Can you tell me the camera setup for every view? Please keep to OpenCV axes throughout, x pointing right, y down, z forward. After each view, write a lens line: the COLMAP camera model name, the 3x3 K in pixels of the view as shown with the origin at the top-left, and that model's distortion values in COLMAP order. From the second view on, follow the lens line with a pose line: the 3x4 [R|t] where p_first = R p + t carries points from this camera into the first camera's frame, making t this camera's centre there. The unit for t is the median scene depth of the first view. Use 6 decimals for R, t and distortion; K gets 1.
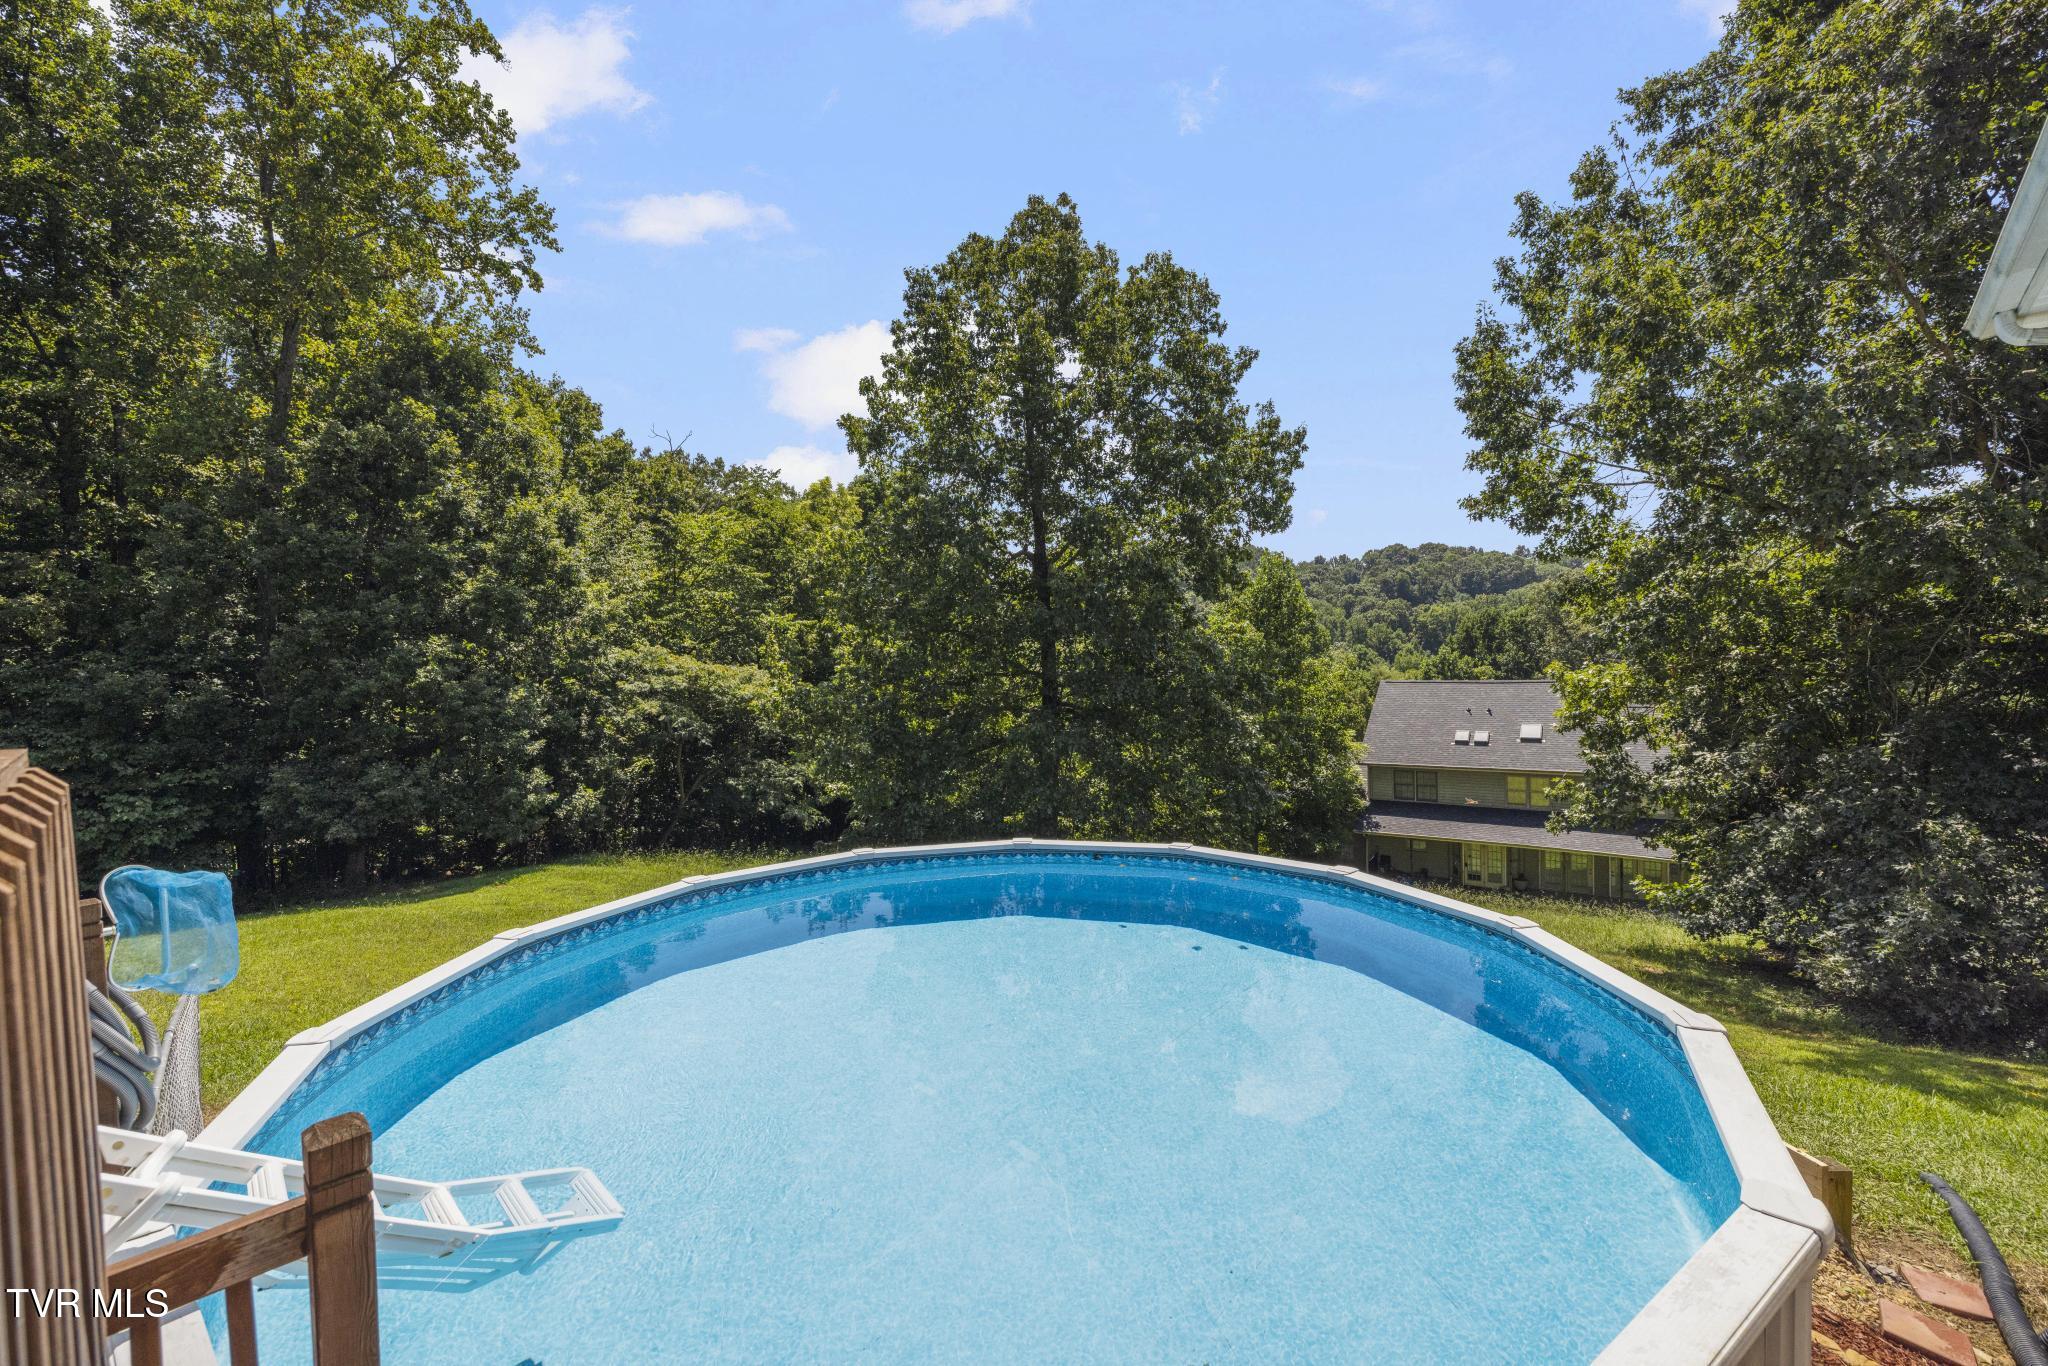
lens RADIAL K [[854.1, 0, 1030.9], [0, 854.1, 684.9], [0, 0, 1]] dist [-0.001617, 0.000671]
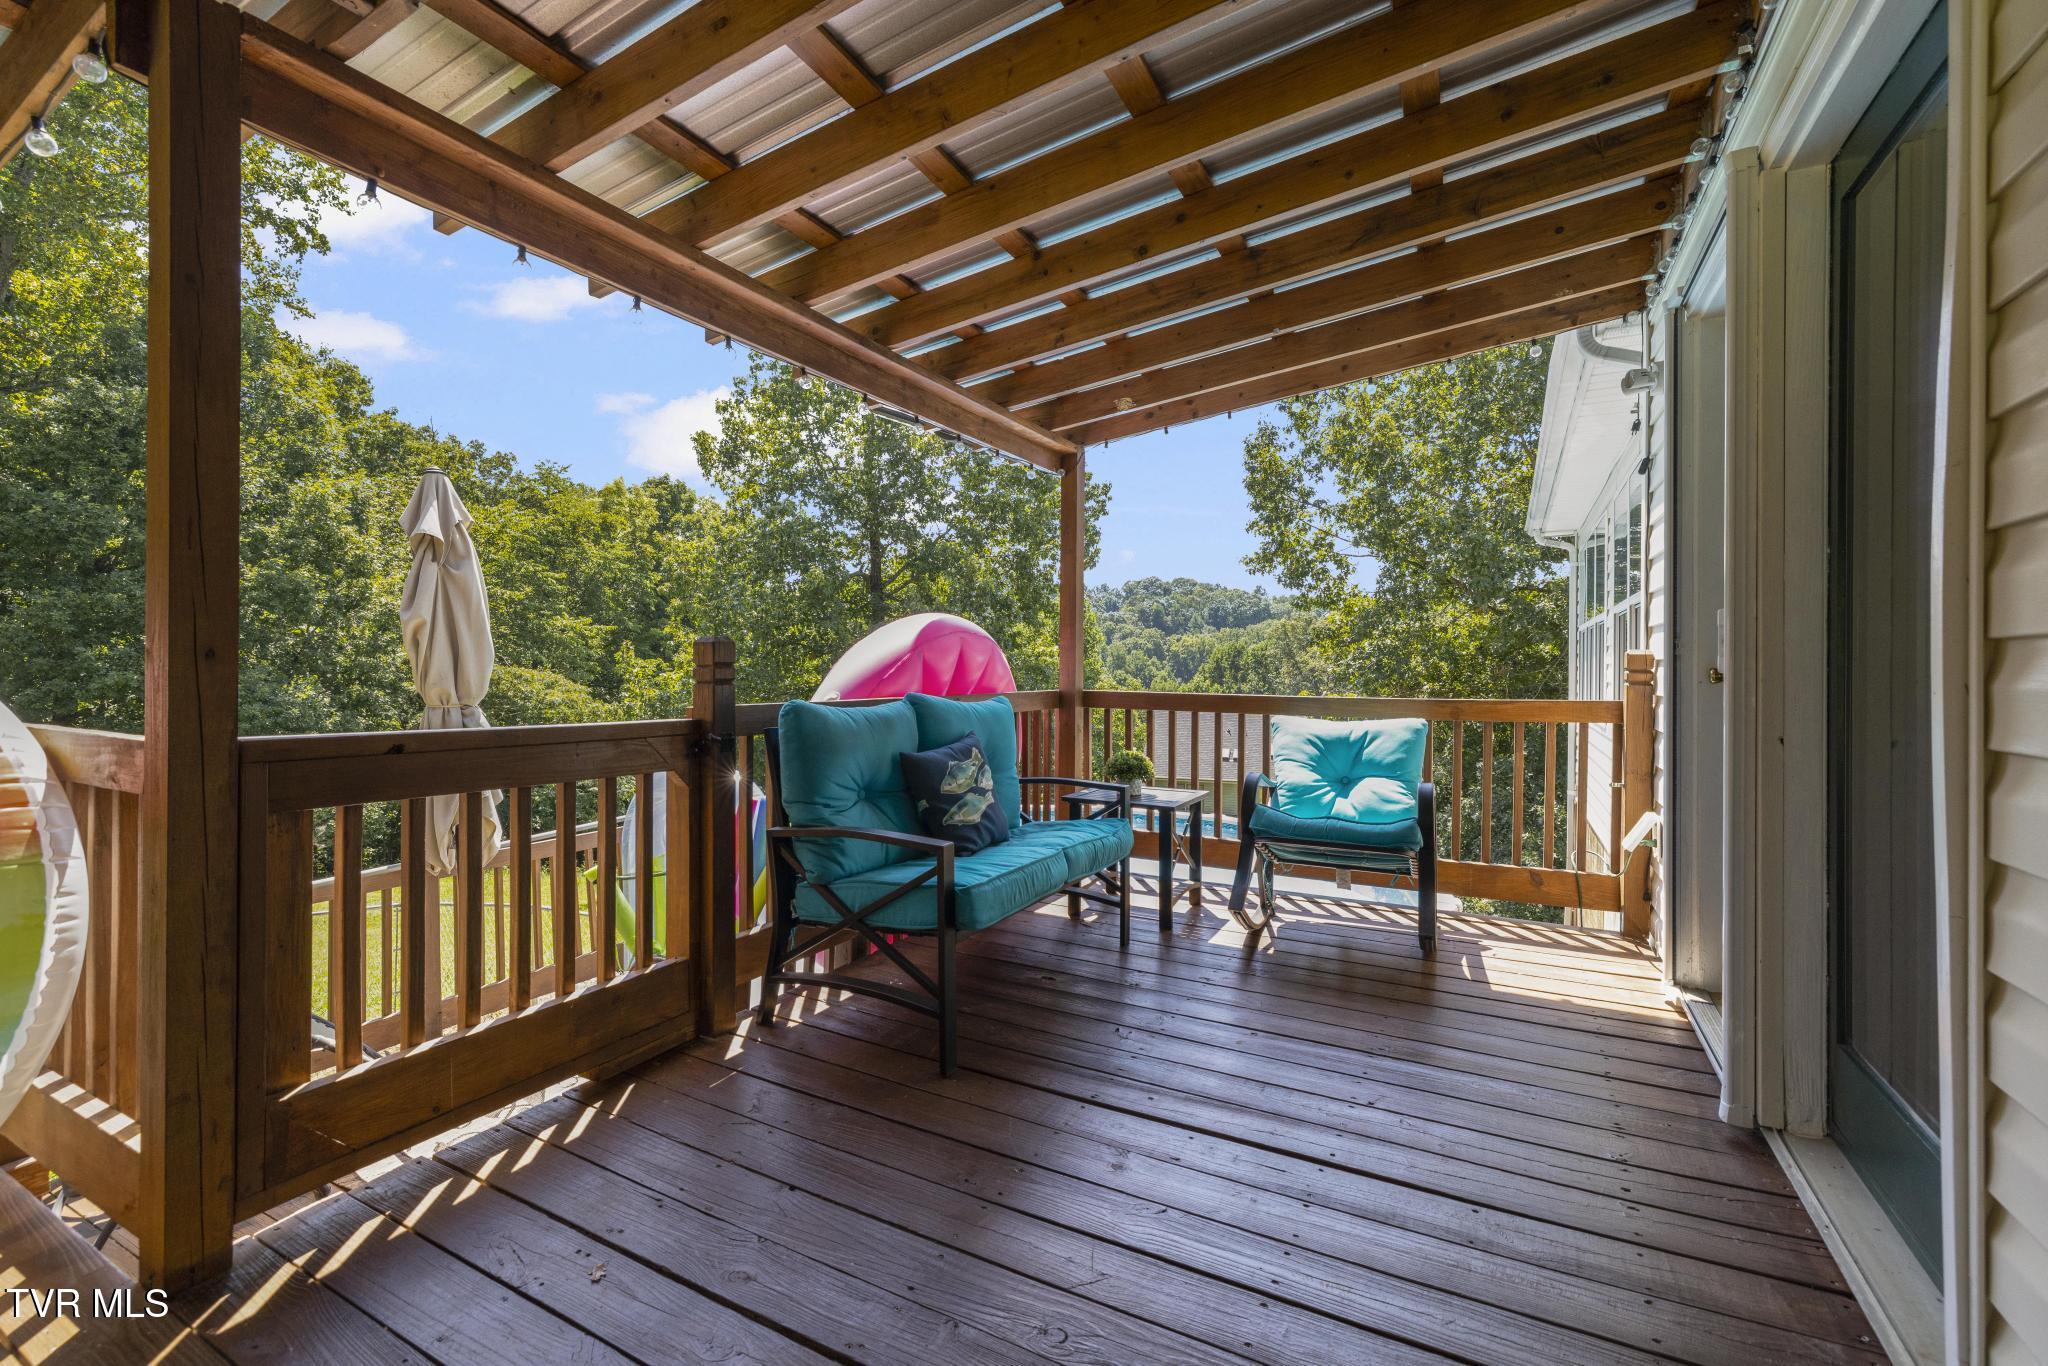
lens RADIAL K [[887.8, 0, 1023.9], [0, 887.8, 670.6], [0, 0, 1]] dist [-0.002118, 0.000045]
pose [[0.964363, 0.035552, 0.262185, -0.103185], [-0.025569, 0.998816, -0.041393, 0.006894], [-0.263346, 0.033214, 0.964130, -0.121859]]
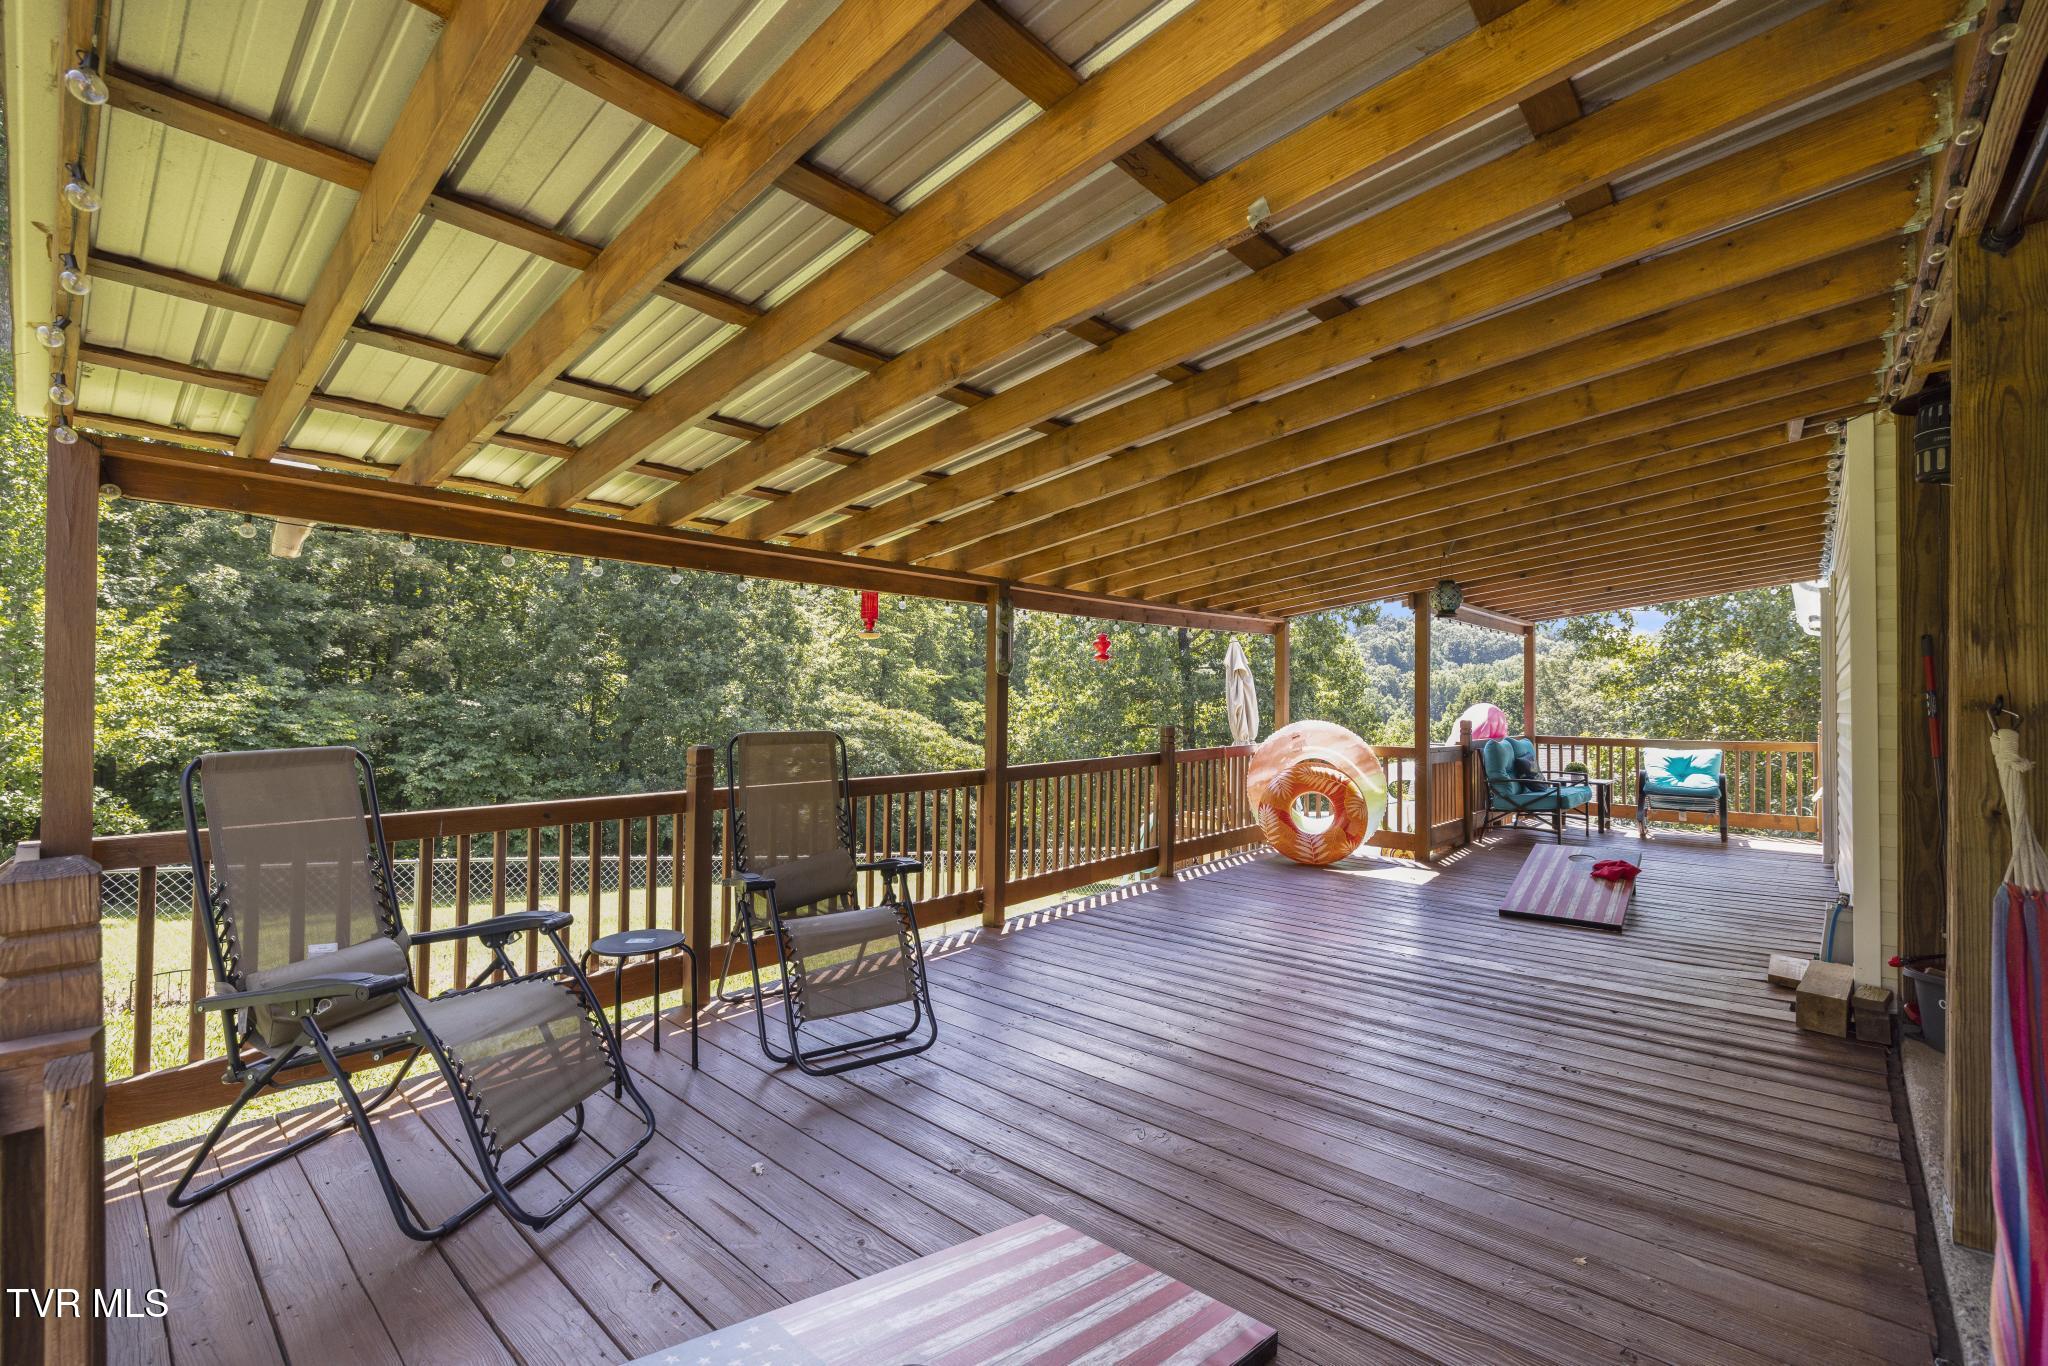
lens RADIAL K [[877.4, 0, 1033.3], [0, 877.4, 690.6], [0, 0, 1]] dist [-0.000678, 0.000033]
pose [[0.998859, 0.036100, 0.031257, -0.265614], [-0.034367, 0.997932, -0.054311, 0.011677], [-0.033153, 0.053175, 0.998035, -0.313947]]
